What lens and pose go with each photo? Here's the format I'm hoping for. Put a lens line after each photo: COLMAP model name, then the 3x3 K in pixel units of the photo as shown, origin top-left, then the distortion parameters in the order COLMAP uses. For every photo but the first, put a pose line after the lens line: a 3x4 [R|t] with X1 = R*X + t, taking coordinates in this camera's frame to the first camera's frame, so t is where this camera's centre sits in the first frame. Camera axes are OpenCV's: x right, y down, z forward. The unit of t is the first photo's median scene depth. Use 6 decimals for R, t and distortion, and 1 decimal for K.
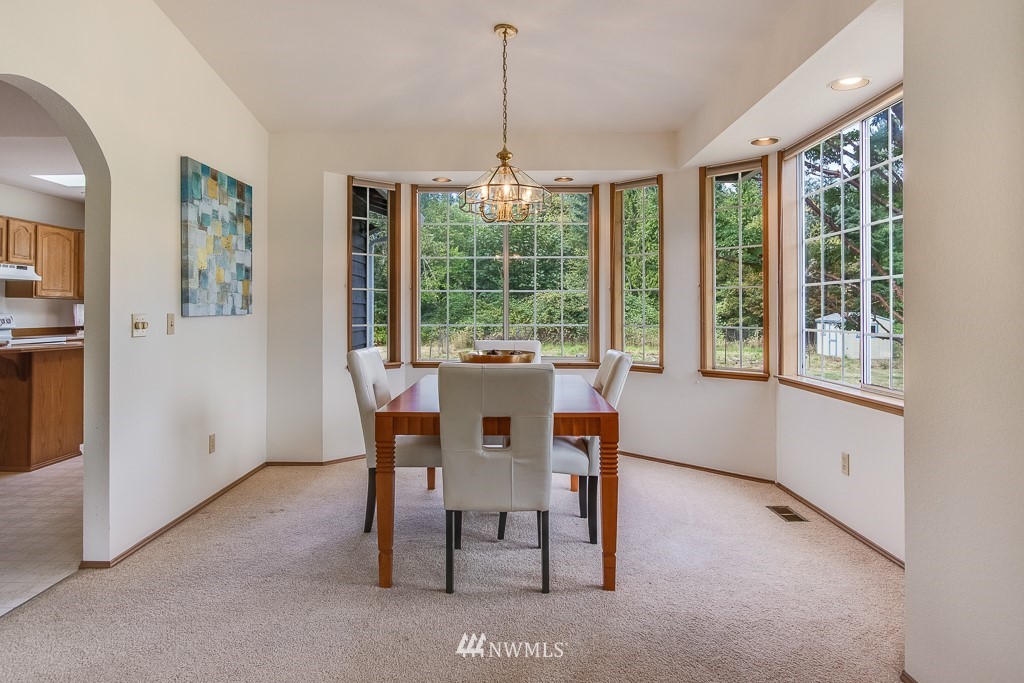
lens RADIAL K [[618.0, 0, 509.4], [0, 618.0, 306.8], [0, 0, 1]] dist [-0.006034, -0.001711]
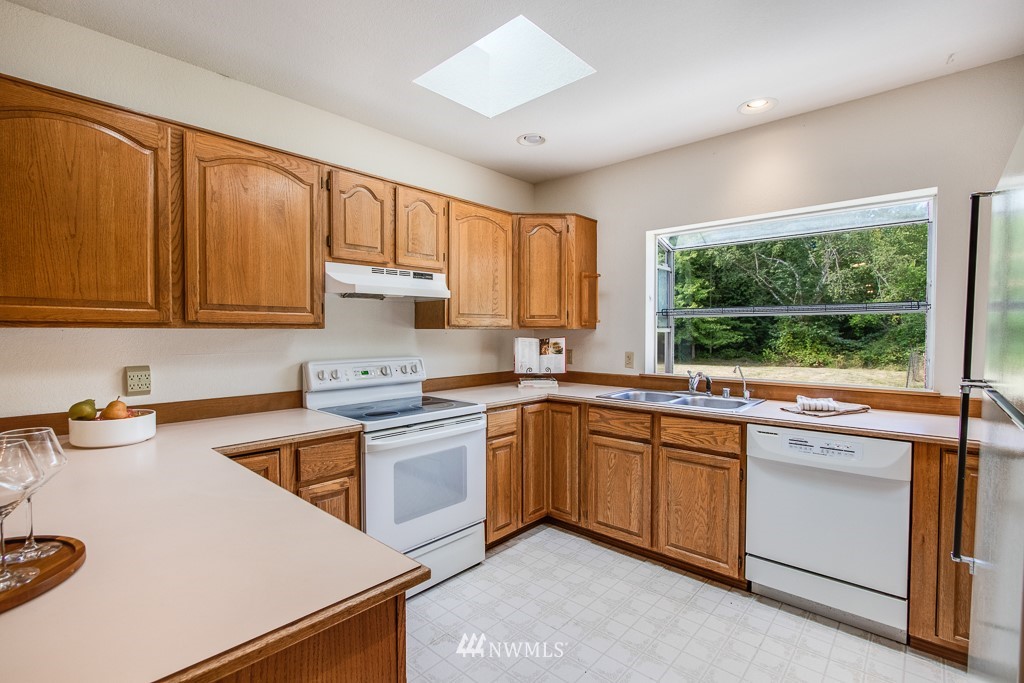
lens RADIAL K [[471.8, 0, 493.8], [0, 471.8, 349.4], [0, 0, 1]] dist [-0.014827, 0.000057]
pose [[0.716853, 0.026446, -0.696723, -0.595576], [0.006956, 0.998959, 0.045075, -0.021145], [0.697190, -0.037158, 0.715923, 0.981275]]
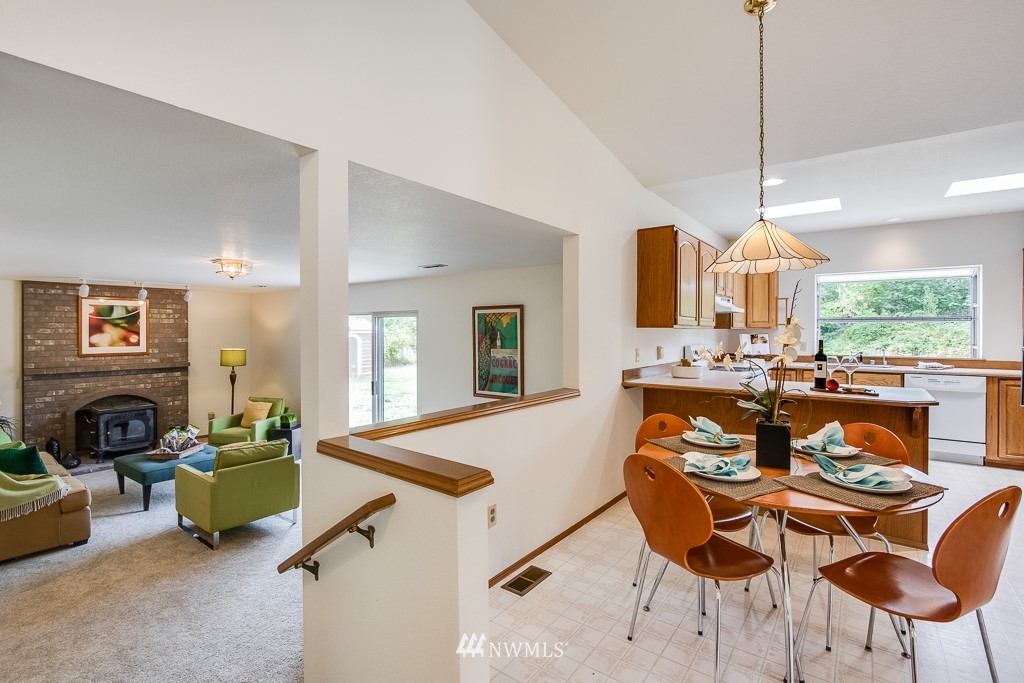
lens RADIAL K [[482.1, 0, 497.0], [0, 482.1, 335.2], [0, 0, 1]] dist [-0.010111, 0.000601]
pose [[0.780279, 0.008587, -0.625372, -0.781620], [0.003530, 0.999829, 0.018133, -0.028068], [0.625421, -0.016356, 0.780116, 0.142862]]
